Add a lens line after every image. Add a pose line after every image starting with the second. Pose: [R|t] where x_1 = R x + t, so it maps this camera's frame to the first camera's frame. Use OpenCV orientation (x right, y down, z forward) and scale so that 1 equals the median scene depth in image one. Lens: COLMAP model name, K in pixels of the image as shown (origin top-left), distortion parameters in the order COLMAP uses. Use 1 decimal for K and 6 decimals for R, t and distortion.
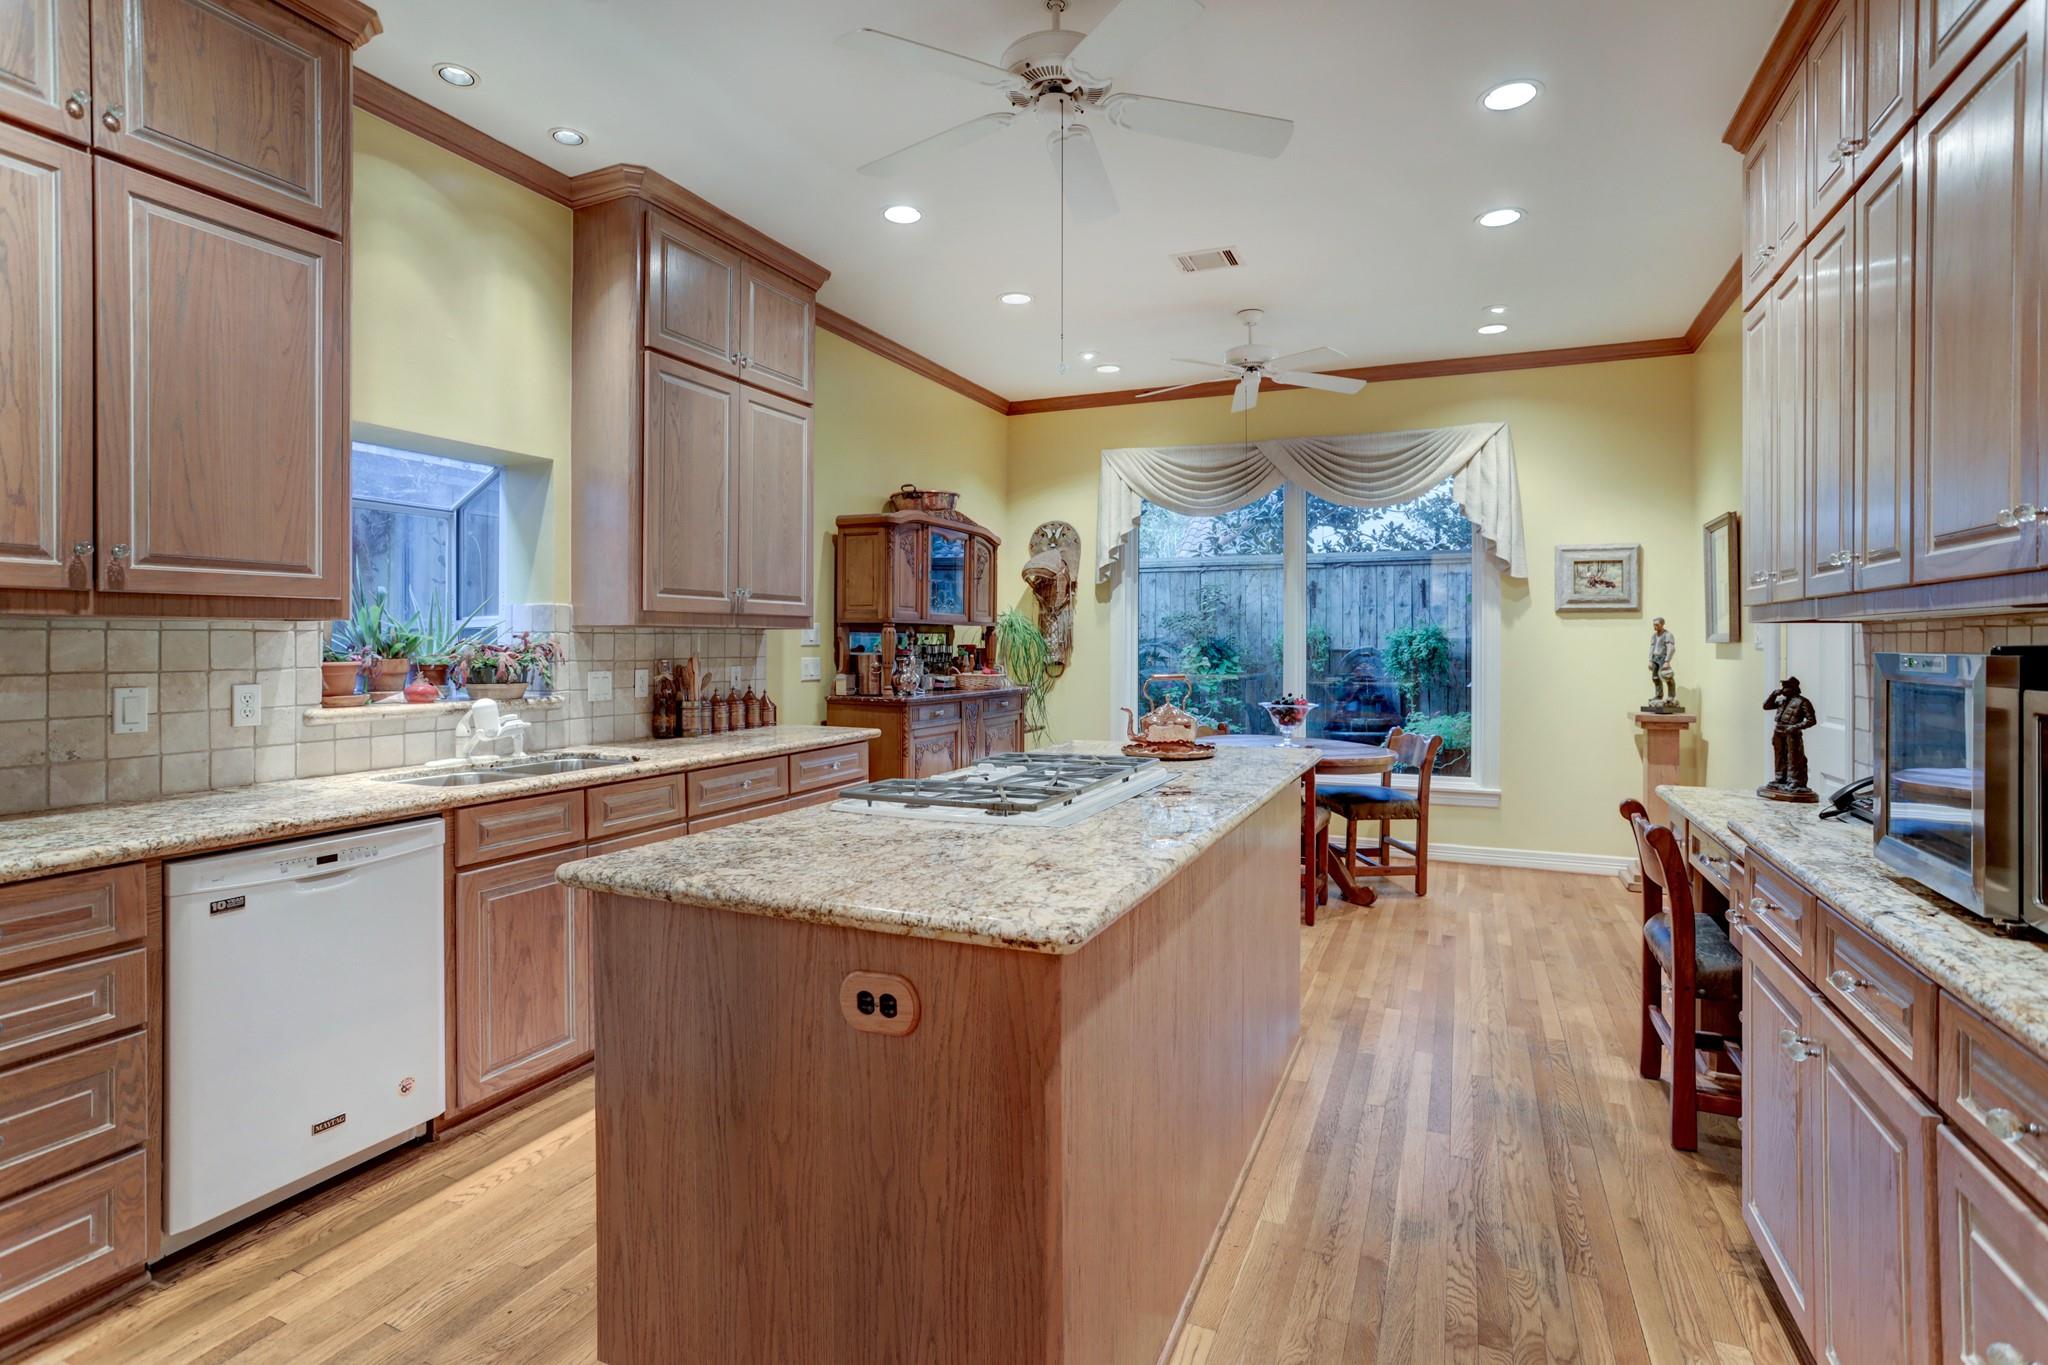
lens RADIAL K [[998.7, 0, 1021.8], [0, 998.7, 644.9], [0, 0, 1]] dist [-0.034596, 0.007470]
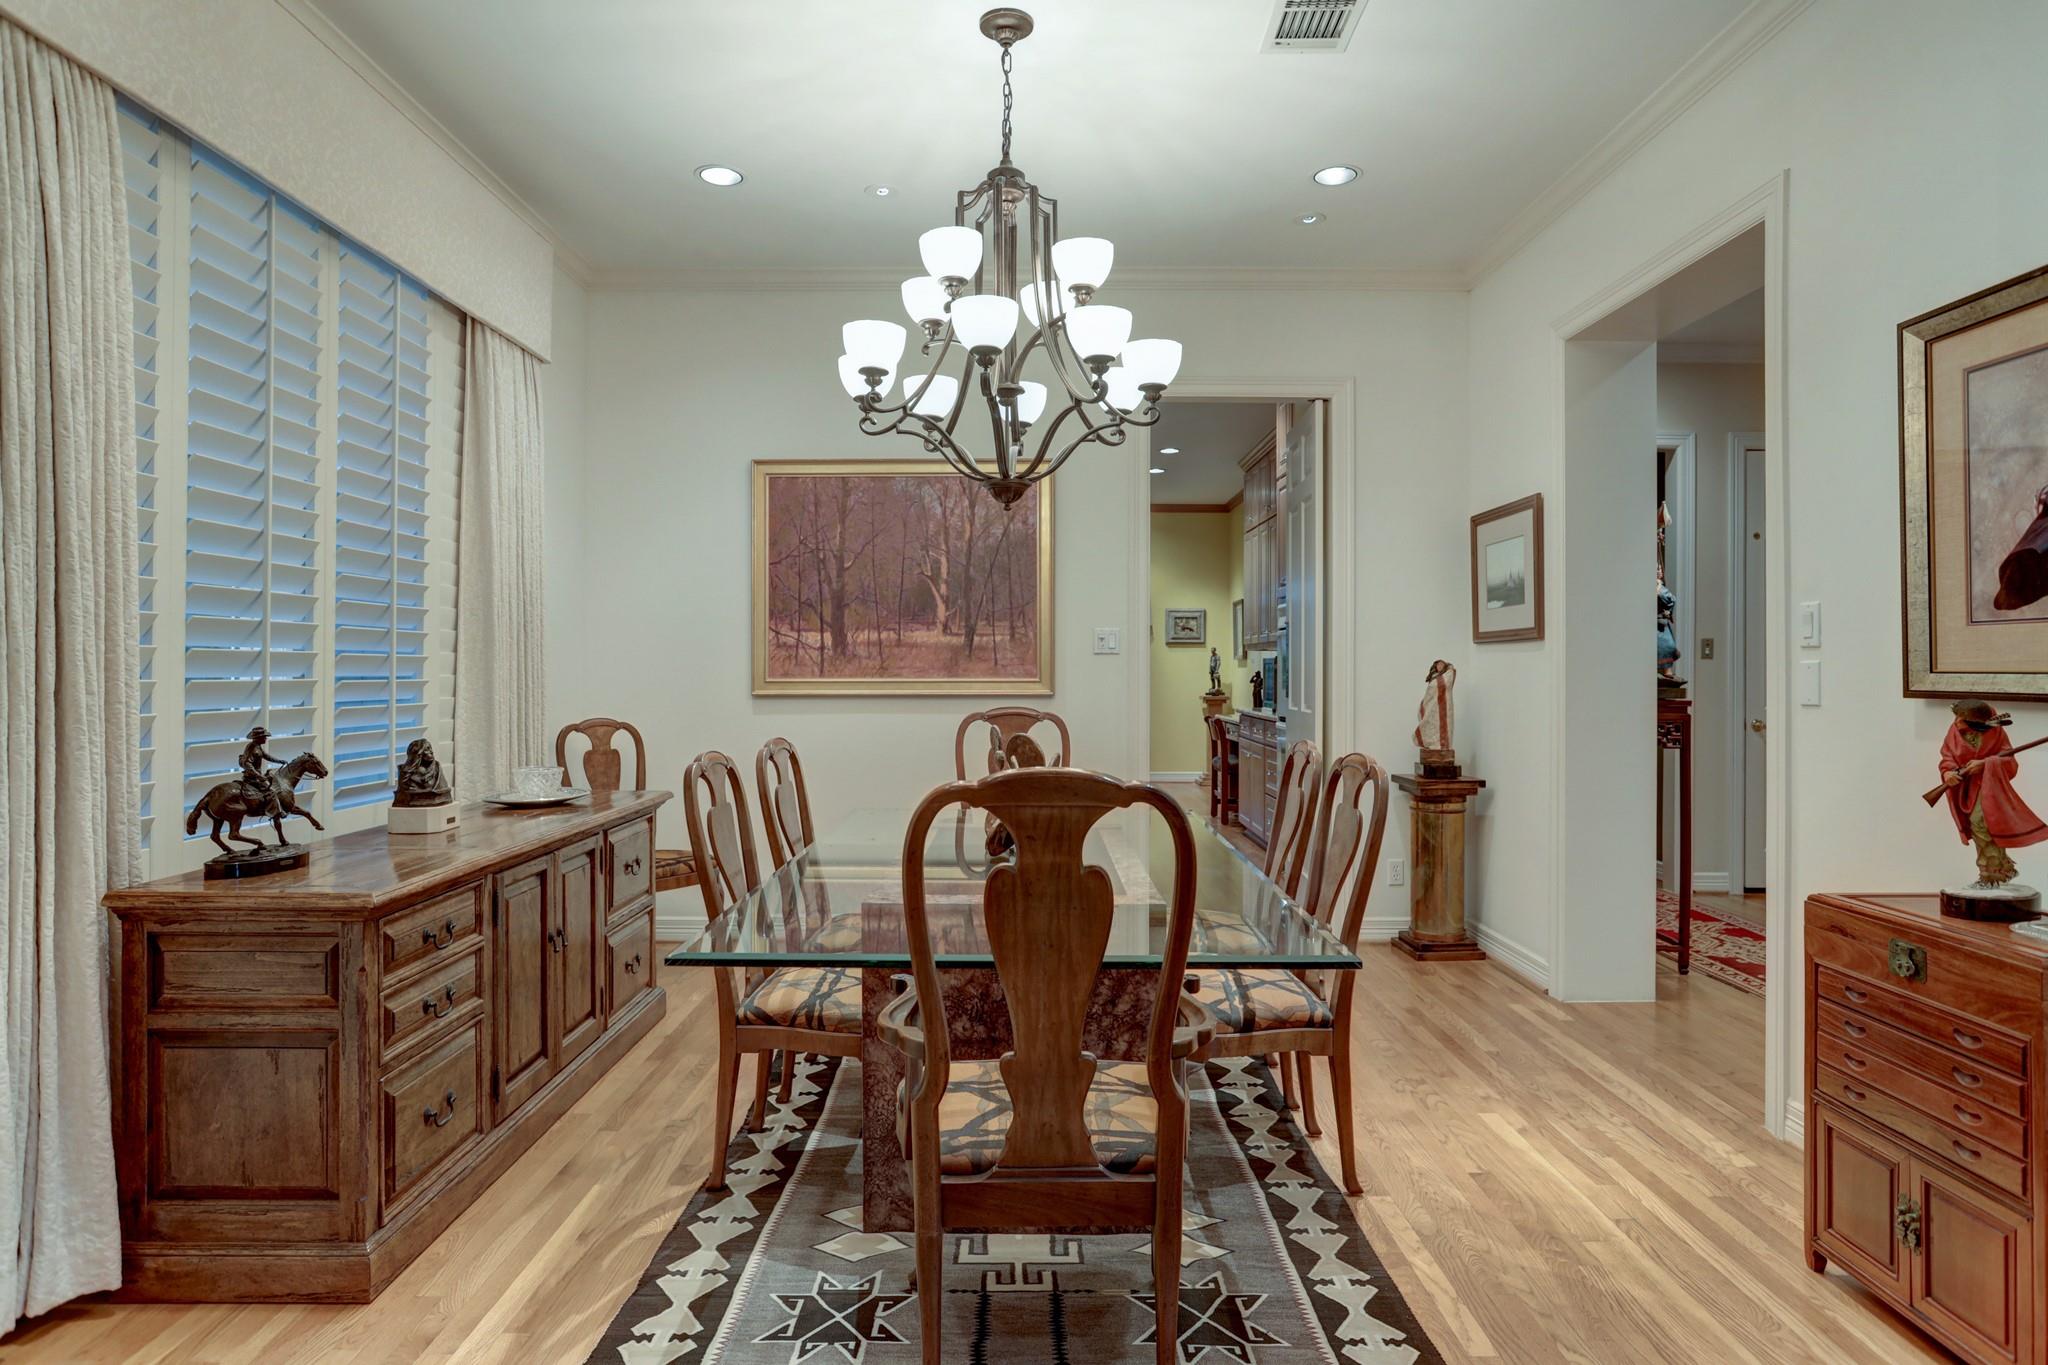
lens RADIAL K [[1170.1, 0, 1024.2], [0, 1170.1, 661.7], [0, 0, 1]] dist [-0.029904, 0.017036]
pose [[0.912984, 0.000499, 0.407996, -0.722250], [0.001700, 0.999986, -0.005027, 0.013403], [-0.407993, 0.005284, 0.912970, -1.084235]]
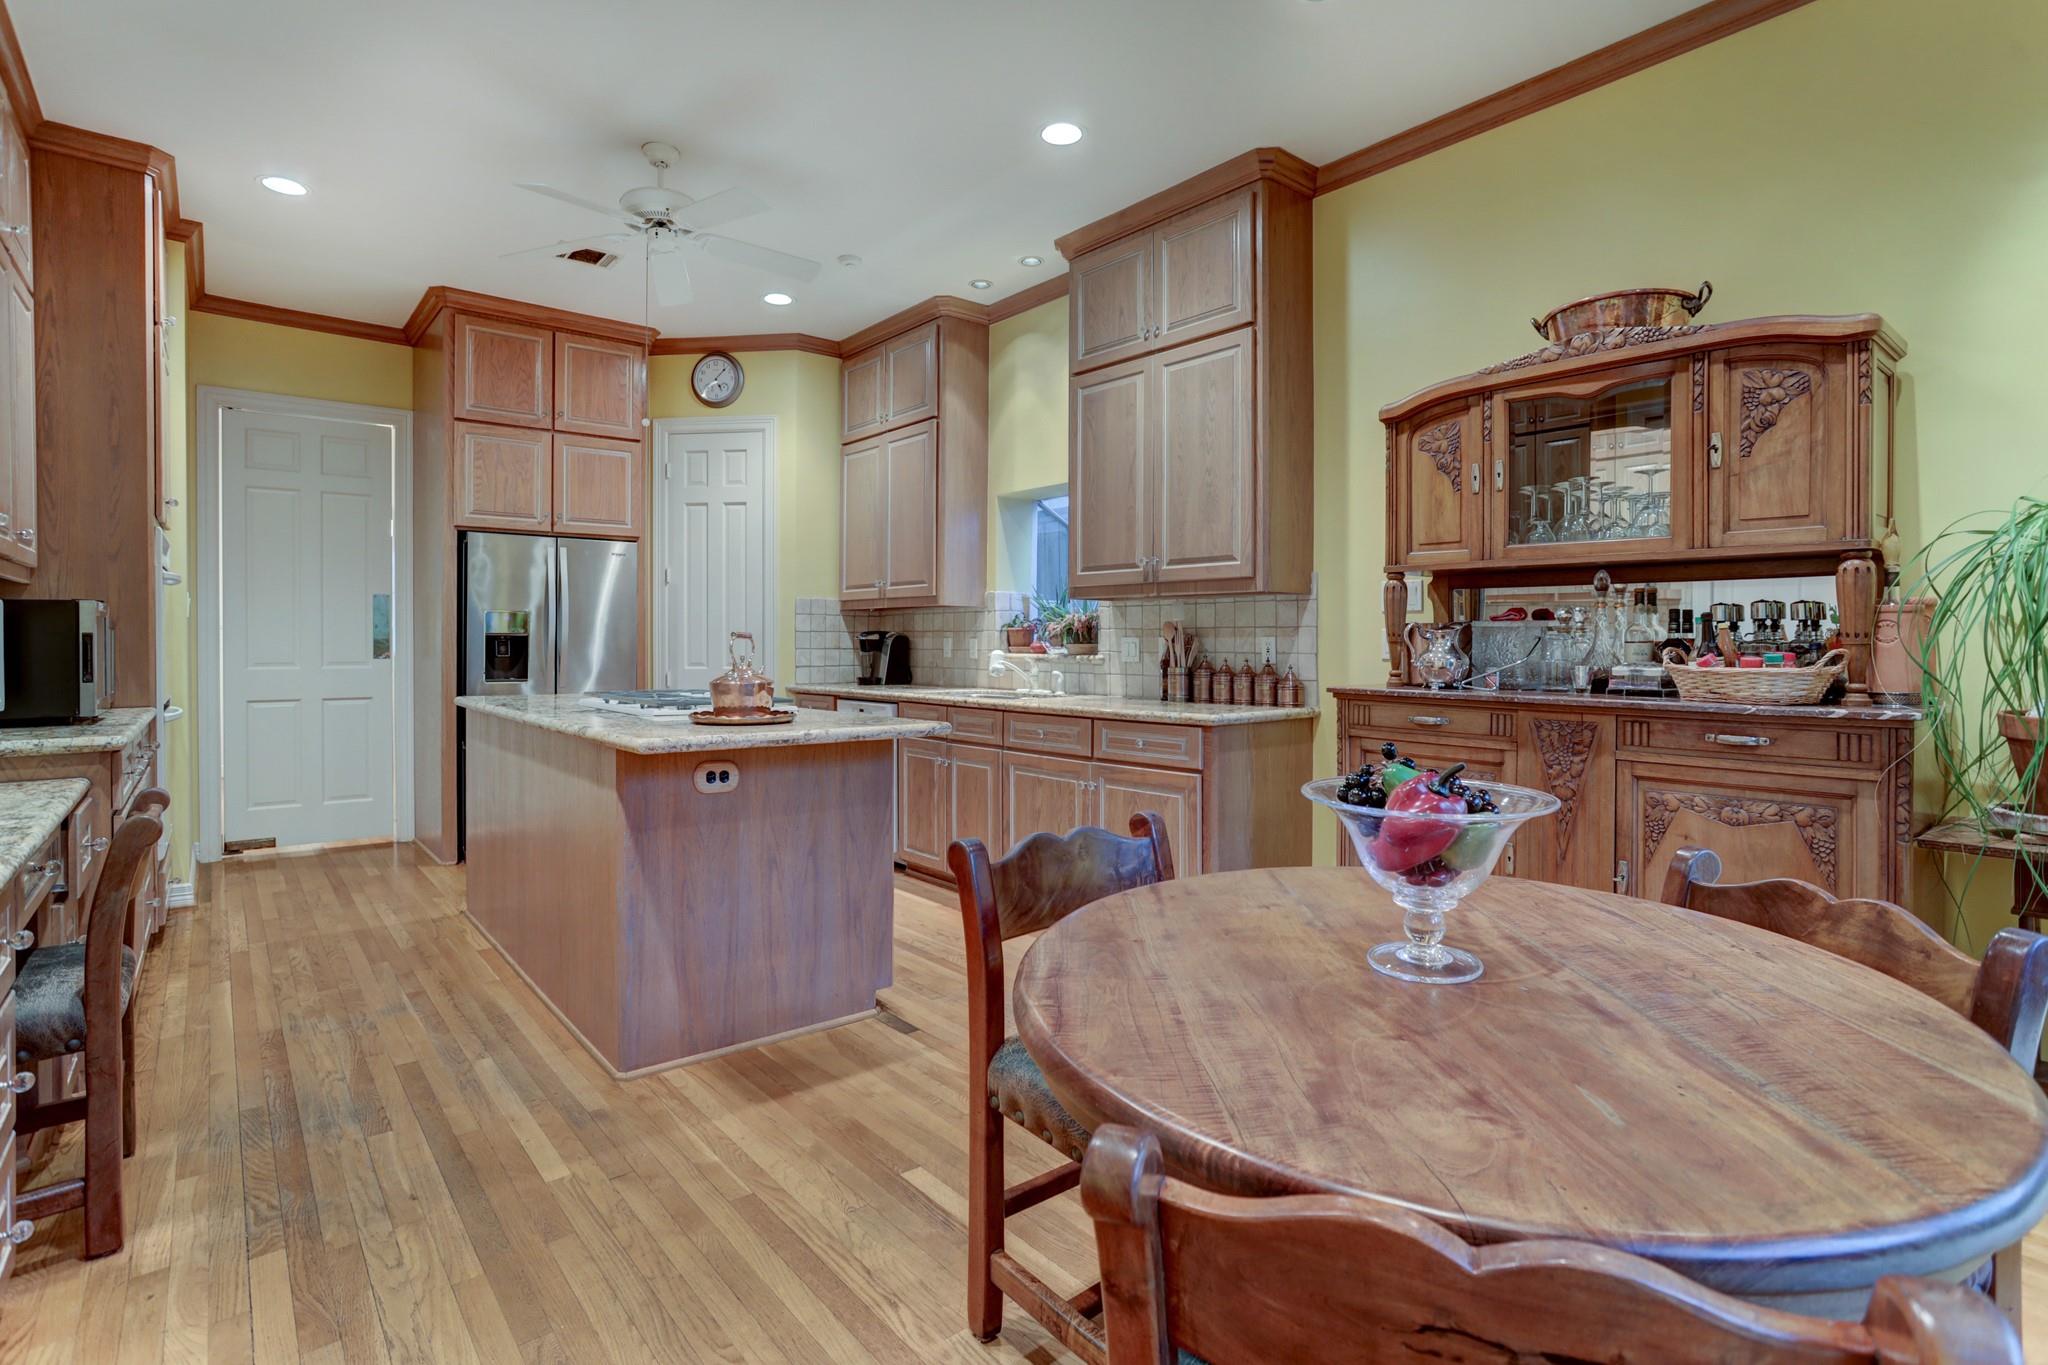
lens RADIAL K [[998.7, 0, 1007.6], [0, 998.7, 647.5], [0, 0, 1]] dist [-0.034596, 0.007470]
pose [[-0.453005, 0.002119, -0.891505, 0.600983], [-0.009291, 0.999932, 0.007098, 0.025873], [0.891459, 0.011498, -0.452955, 1.153231]]
